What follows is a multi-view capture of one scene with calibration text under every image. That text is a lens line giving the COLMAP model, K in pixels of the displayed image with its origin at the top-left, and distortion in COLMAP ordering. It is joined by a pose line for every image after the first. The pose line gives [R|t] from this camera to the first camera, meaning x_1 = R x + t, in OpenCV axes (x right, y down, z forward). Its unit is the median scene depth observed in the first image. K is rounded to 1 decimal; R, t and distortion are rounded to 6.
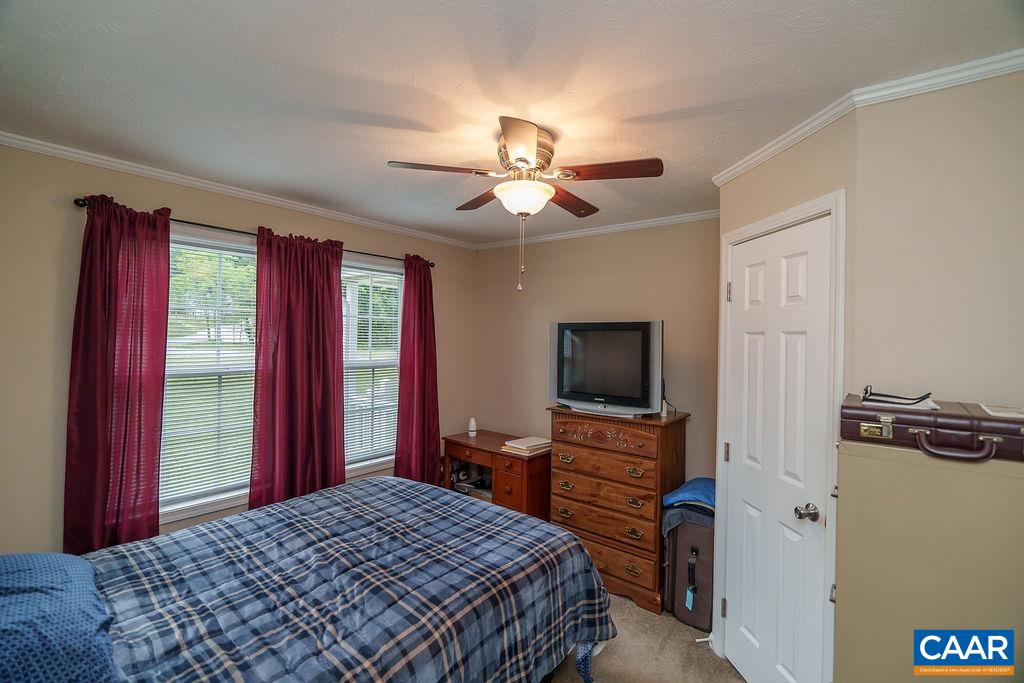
lens RADIAL K [[464.0, 0, 508.4], [0, 464.0, 340.7], [0, 0, 1]] dist [-0.005490, -0.000329]
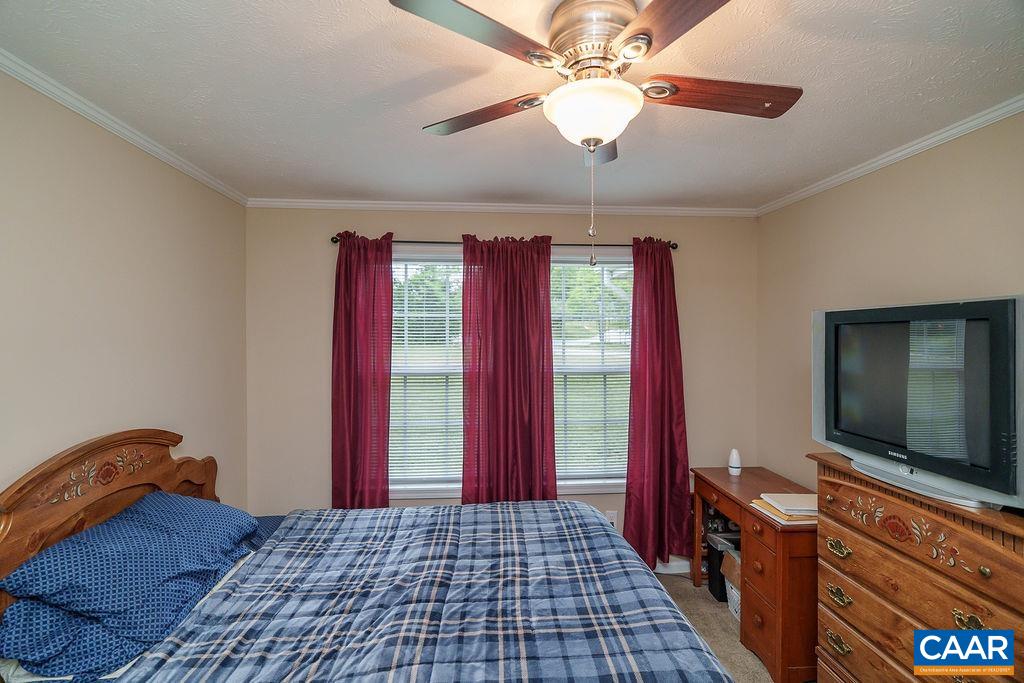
lens RADIAL K [[464.0, 0, 516.0], [0, 464.0, 338.5], [0, 0, 1]] dist [-0.005490, -0.000329]
pose [[0.692182, -0.011910, -0.721624, 0.301020], [0.005059, 0.999919, -0.011650, 0.000357], [0.721705, 0.004413, 0.692187, 0.364497]]
